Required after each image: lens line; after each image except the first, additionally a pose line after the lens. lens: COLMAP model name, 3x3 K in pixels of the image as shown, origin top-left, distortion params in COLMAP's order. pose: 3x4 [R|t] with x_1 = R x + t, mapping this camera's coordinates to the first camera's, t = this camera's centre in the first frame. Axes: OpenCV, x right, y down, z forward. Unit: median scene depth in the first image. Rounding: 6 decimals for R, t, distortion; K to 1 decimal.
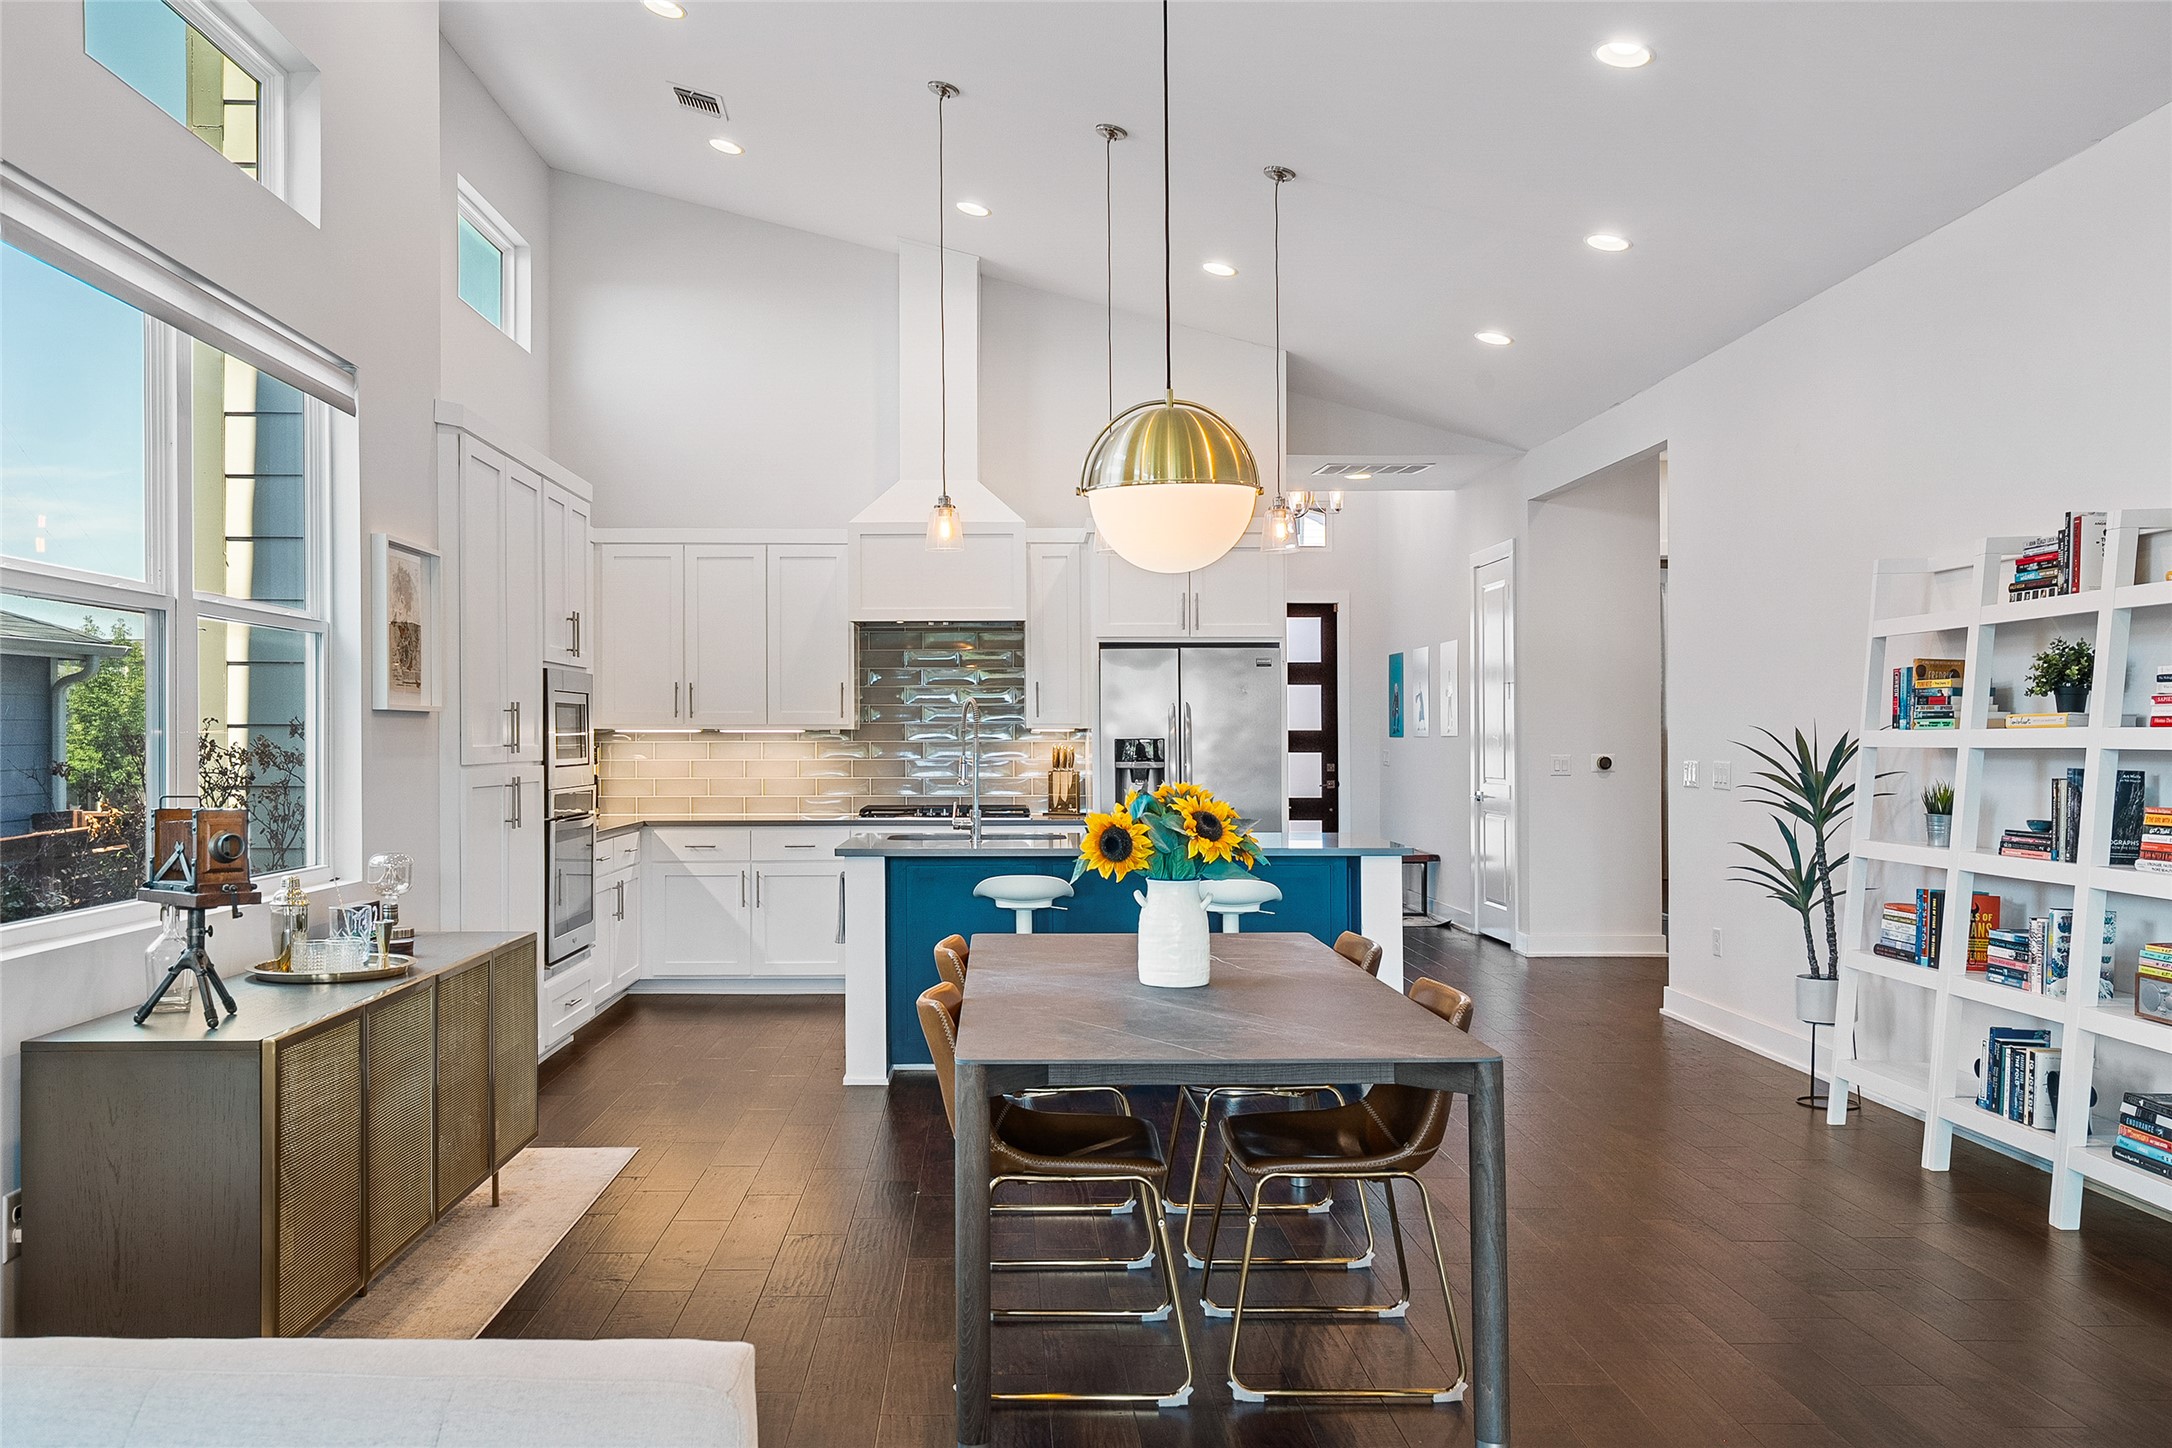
lens RADIAL K [[1753.3, 0, 1039.2], [0, 1753.3, 761.7], [0, 0, 1]] dist [0.040898, 0.000236]
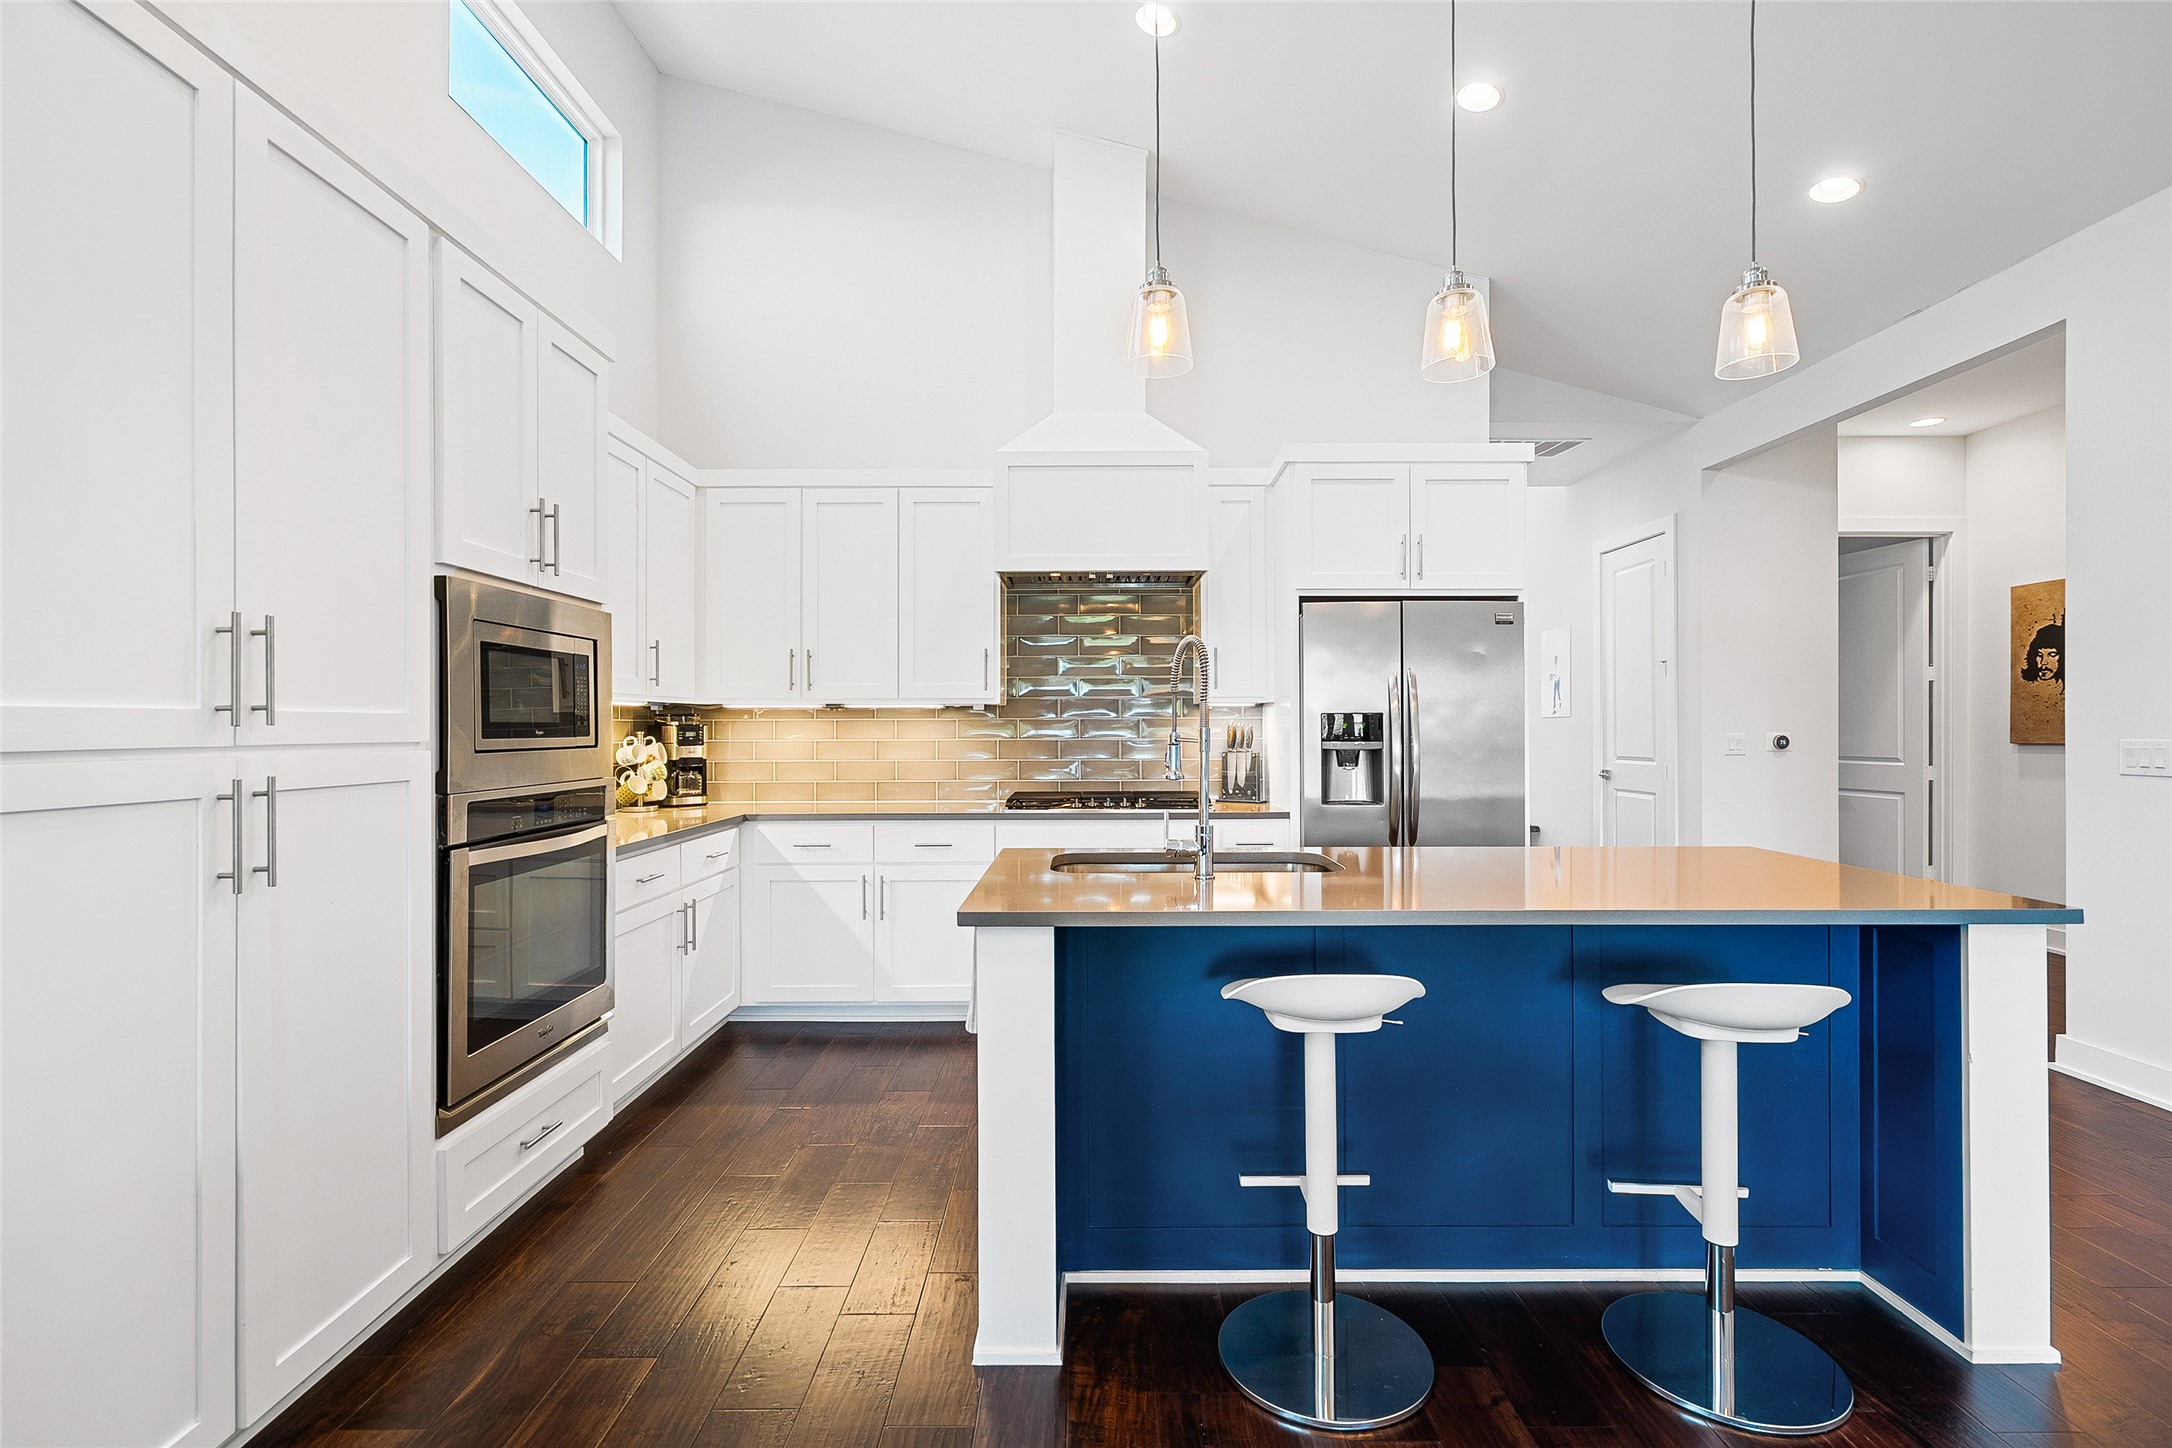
lens RADIAL K [[995.8, 0, 1098.0], [0, 995.8, 729.2], [0, 0, 1]] dist [0.000755, 0.000120]
pose [[0.999930, -0.000941, -0.011787, -0.053701], [0.000822, 0.999949, -0.010111, -0.001088], [0.011796, 0.010100, 0.999879, 0.530912]]
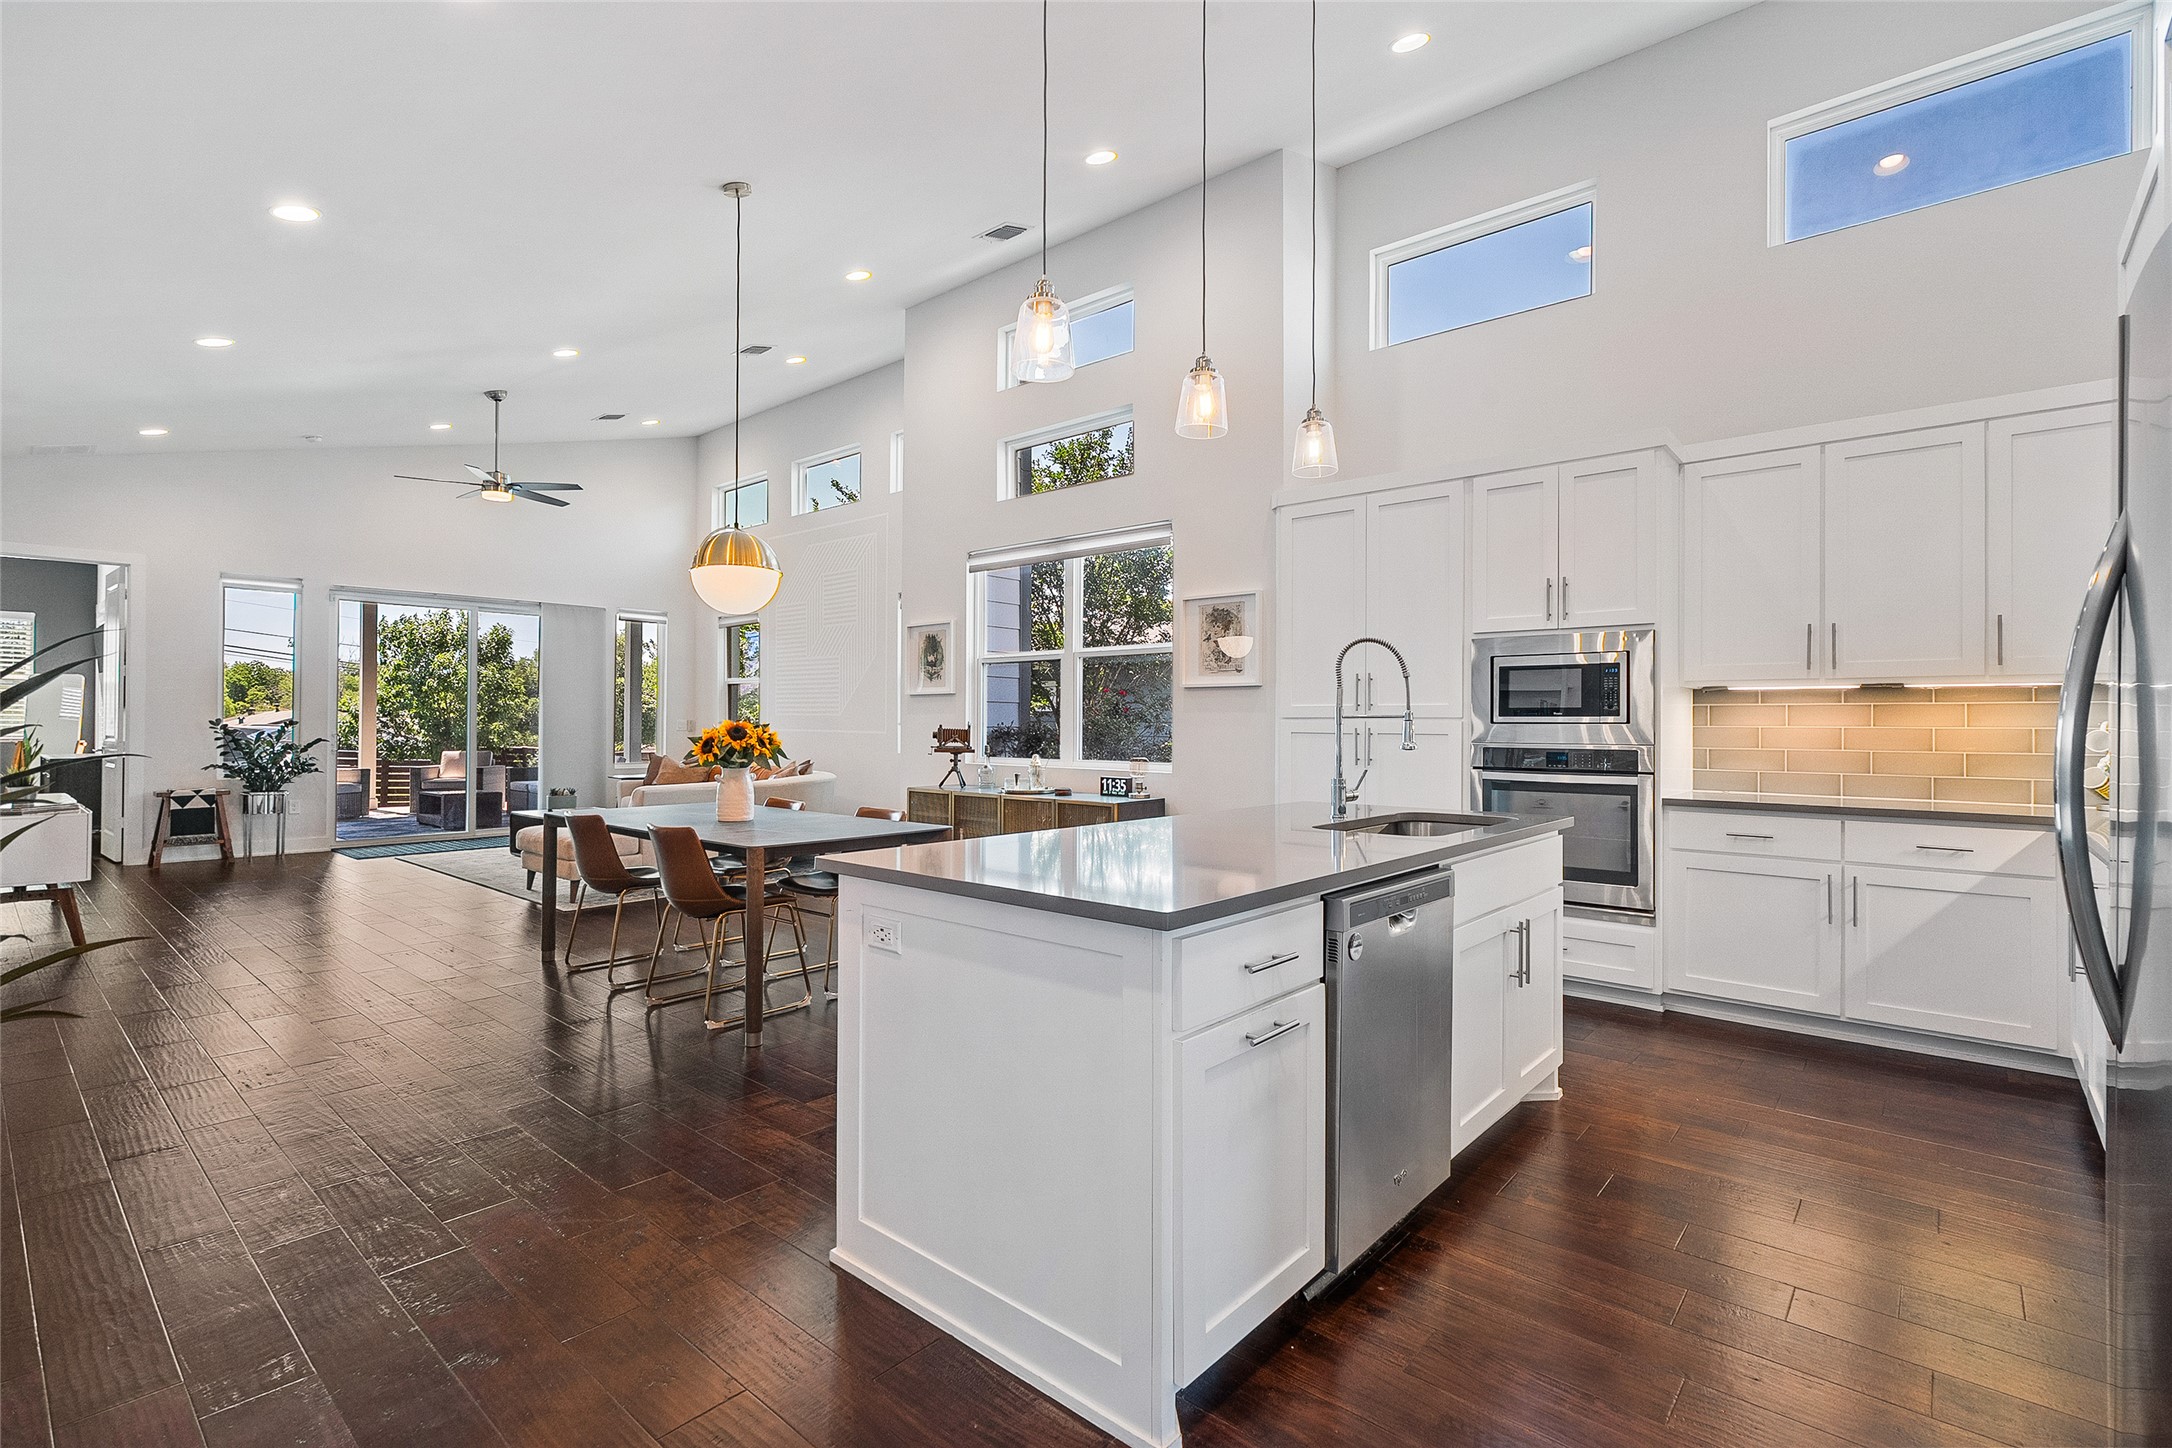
lens RADIAL K [[995.8, 0, 1091.2], [0, 995.8, 708.9], [0, 0, 1]] dist [0.000755, 0.000120]
pose [[-0.663144, -0.001884, -0.748490, 0.297246], [-0.009409, 0.999939, 0.005820, -0.006135], [0.748433, 0.010901, -0.663121, 0.964755]]
